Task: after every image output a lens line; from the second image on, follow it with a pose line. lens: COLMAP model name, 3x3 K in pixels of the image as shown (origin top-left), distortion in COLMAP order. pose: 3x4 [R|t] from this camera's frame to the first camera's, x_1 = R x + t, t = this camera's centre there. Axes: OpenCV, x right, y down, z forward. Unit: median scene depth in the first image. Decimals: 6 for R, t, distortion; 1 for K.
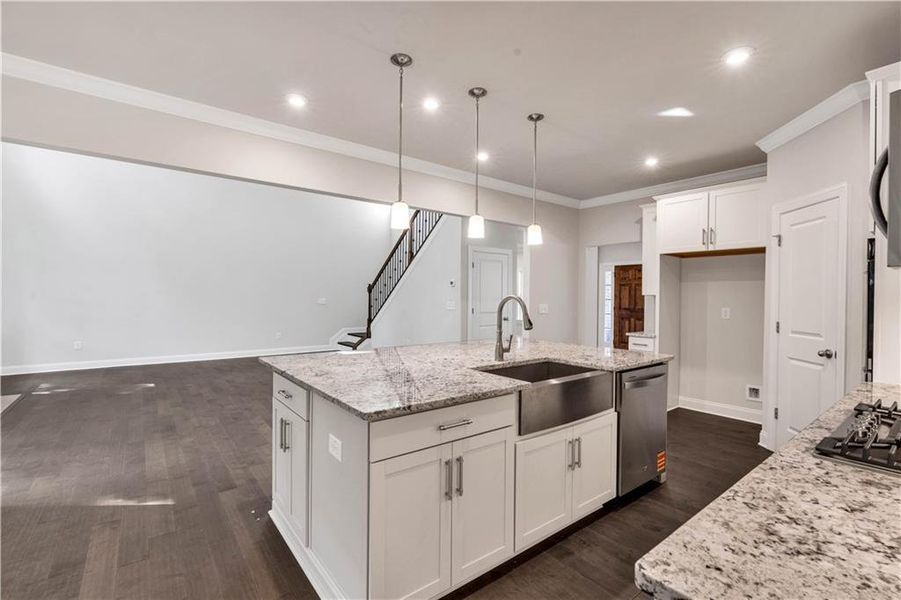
lens RADIAL K [[404.1, 0, 450.5], [0, 404.1, 298.3], [0, 0, 1]] dist [-0.005391, 0.001203]
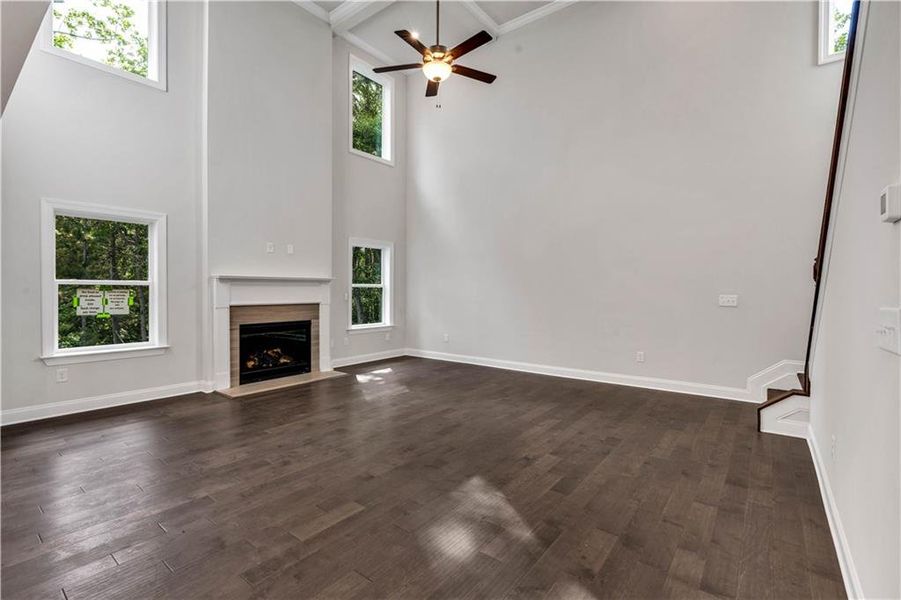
lens RADIAL K [[414.3, 0, 448.0], [0, 414.3, 296.8], [0, 0, 1]] dist [-0.001628, 0.000230]
pose [[0.240708, 0.005357, -0.970583, 0.222842], [-0.005497, 0.999976, 0.004156, 0.007304], [0.970582, 0.004335, 0.240731, 1.246601]]
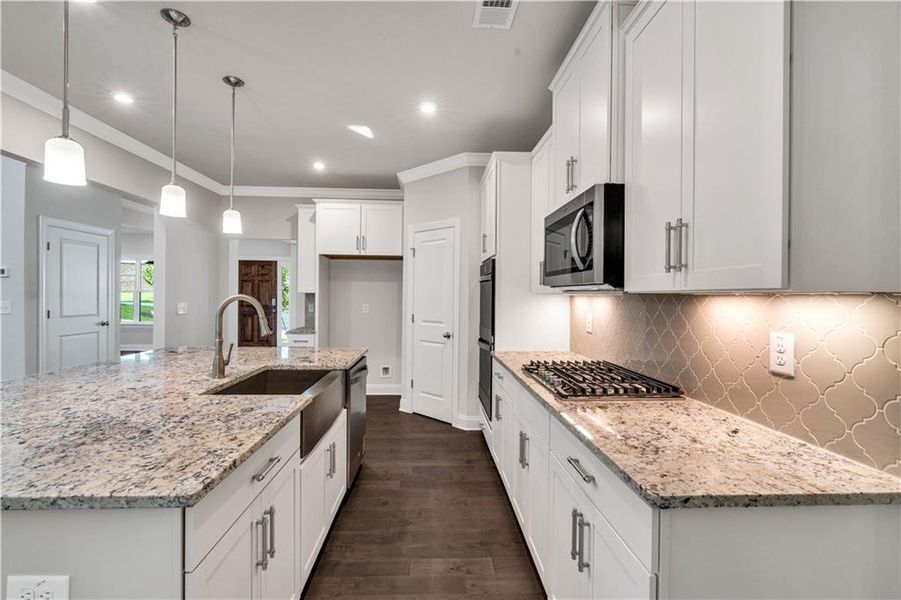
lens RADIAL K [[404.1, 0, 450.5], [0, 404.1, 298.3], [0, 0, 1]] dist [-0.005391, 0.001203]
pose [[0.577309, -0.008050, 0.816486, -0.167207], [-0.001605, 0.999938, 0.010993, -0.006683], [-0.816524, -0.007657, 0.577260, 0.115629]]
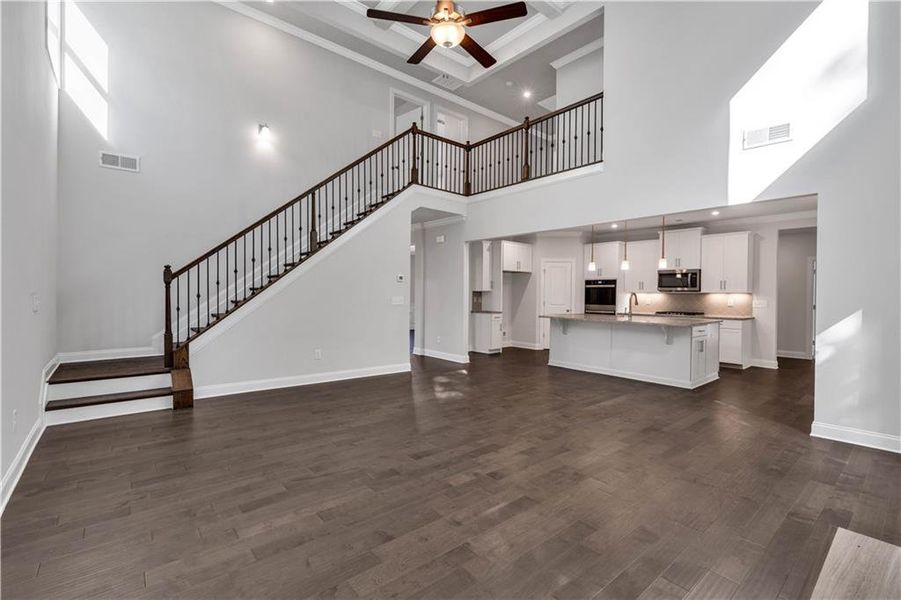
lens RADIAL K [[404.1, 0, 450.5], [0, 404.1, 298.3], [0, 0, 1]] dist [-0.005391, 0.001203]
pose [[-0.040359, -0.021691, 0.998950, -1.611088], [-0.005296, 0.999755, 0.021495, -0.015898], [-0.999171, -0.004423, -0.040464, 1.485677]]
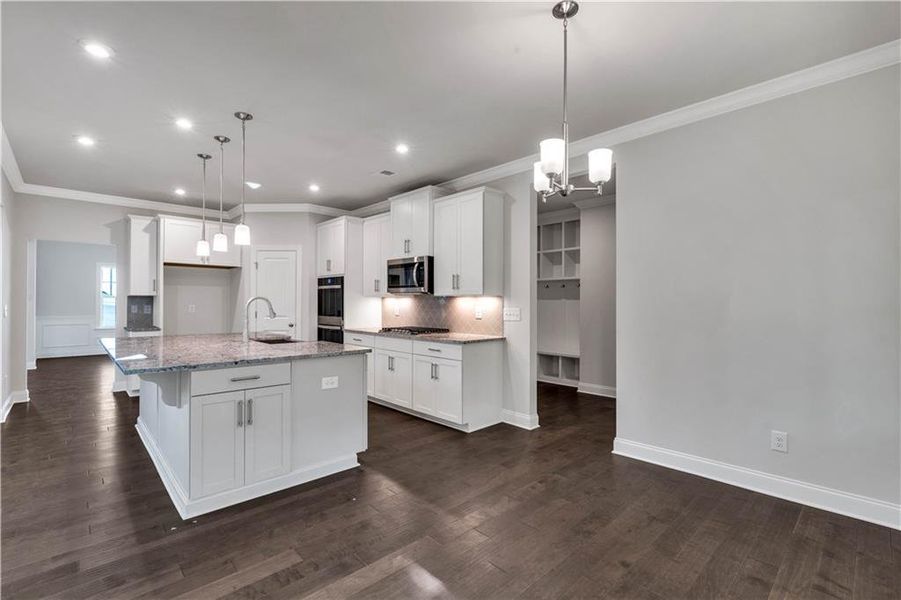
lens RADIAL K [[404.1, 0, 450.5], [0, 404.1, 298.3], [0, 0, 1]] dist [-0.005391, 0.001203]
pose [[-0.097100, -0.000174, 0.995275, -0.880928], [-0.001699, 0.999999, 0.000010, -0.000486], [-0.995273, -0.001690, -0.097100, 0.273829]]
